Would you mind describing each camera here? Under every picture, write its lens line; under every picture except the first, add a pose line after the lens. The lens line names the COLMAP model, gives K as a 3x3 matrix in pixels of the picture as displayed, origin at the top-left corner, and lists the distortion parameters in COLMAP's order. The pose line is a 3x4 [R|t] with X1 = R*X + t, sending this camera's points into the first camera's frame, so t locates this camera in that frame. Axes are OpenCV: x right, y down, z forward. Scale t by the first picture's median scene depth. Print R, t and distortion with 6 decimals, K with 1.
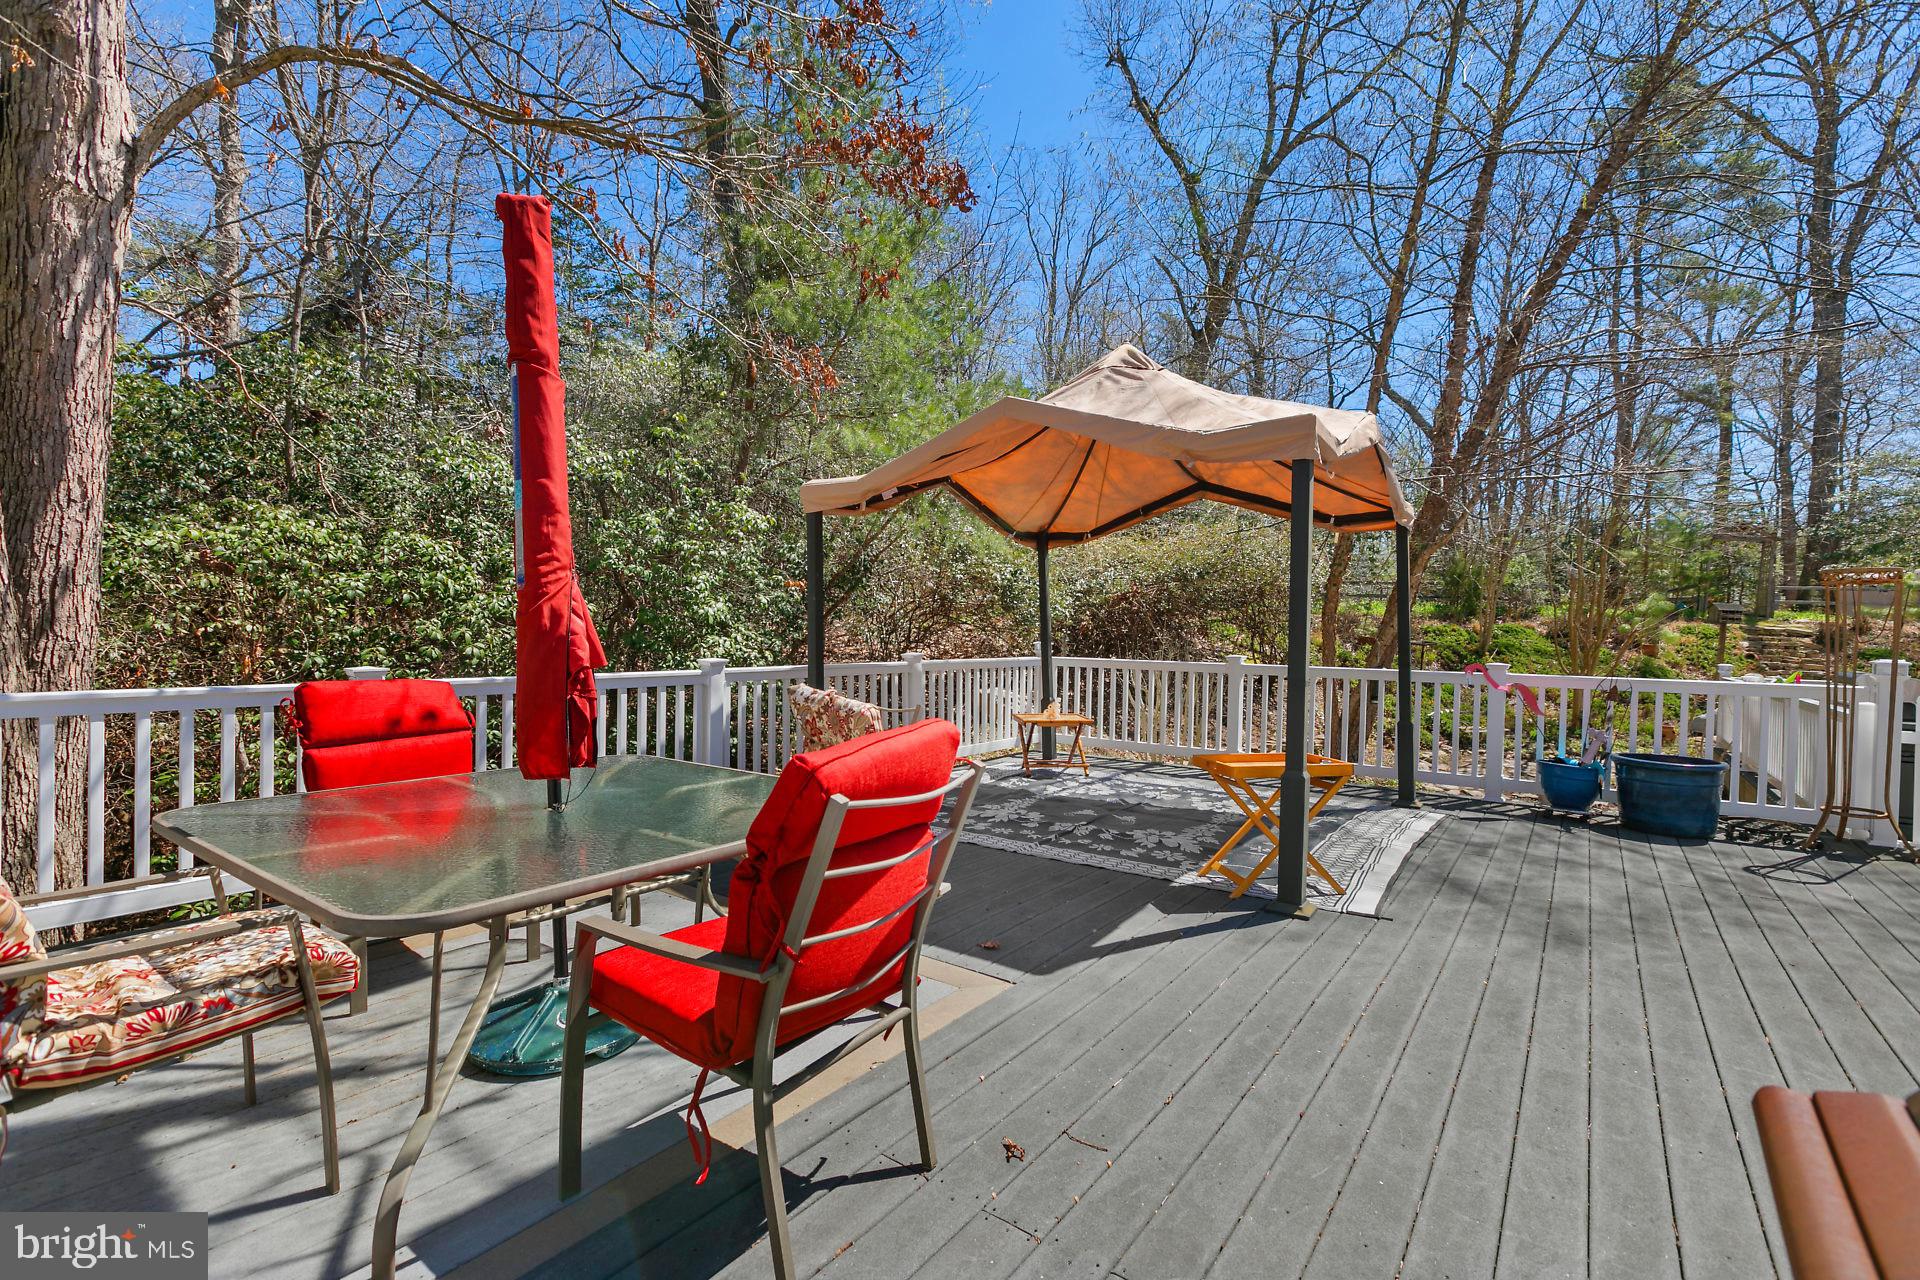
lens RADIAL K [[875.9, 0, 964.7], [0, 875.9, 639.0], [0, 0, 1]] dist [0.000839, 0.000039]
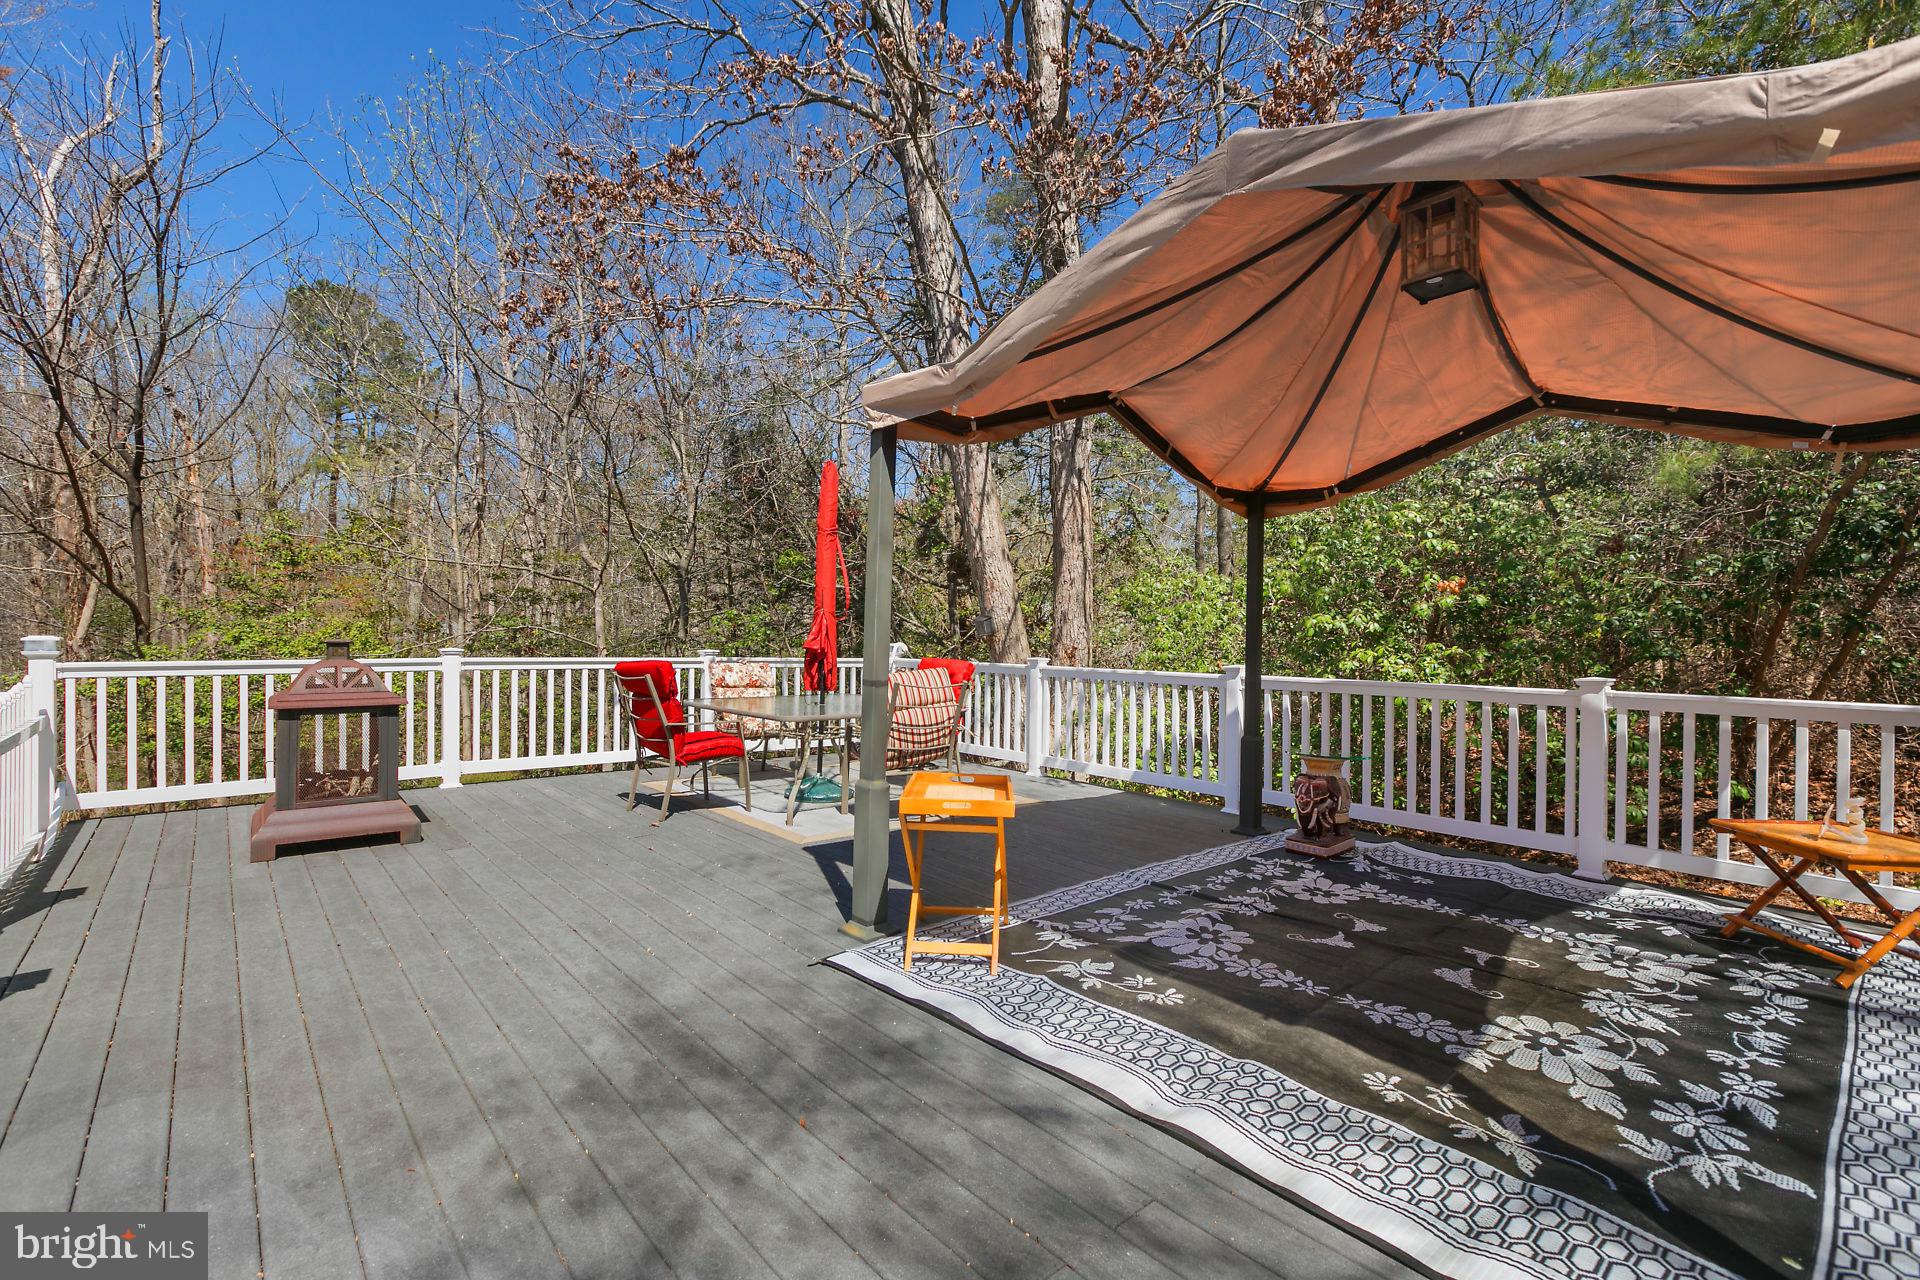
lens RADIAL K [[875.9, 0, 967.6], [0, 875.9, 639.1], [0, 0, 1]] dist [0.000839, 0.000039]
pose [[-0.186256, 0.004049, -0.982493, 1.193828], [-0.011419, 0.999915, 0.006285, -0.022873], [0.982435, 0.012389, -0.186194, 1.172946]]
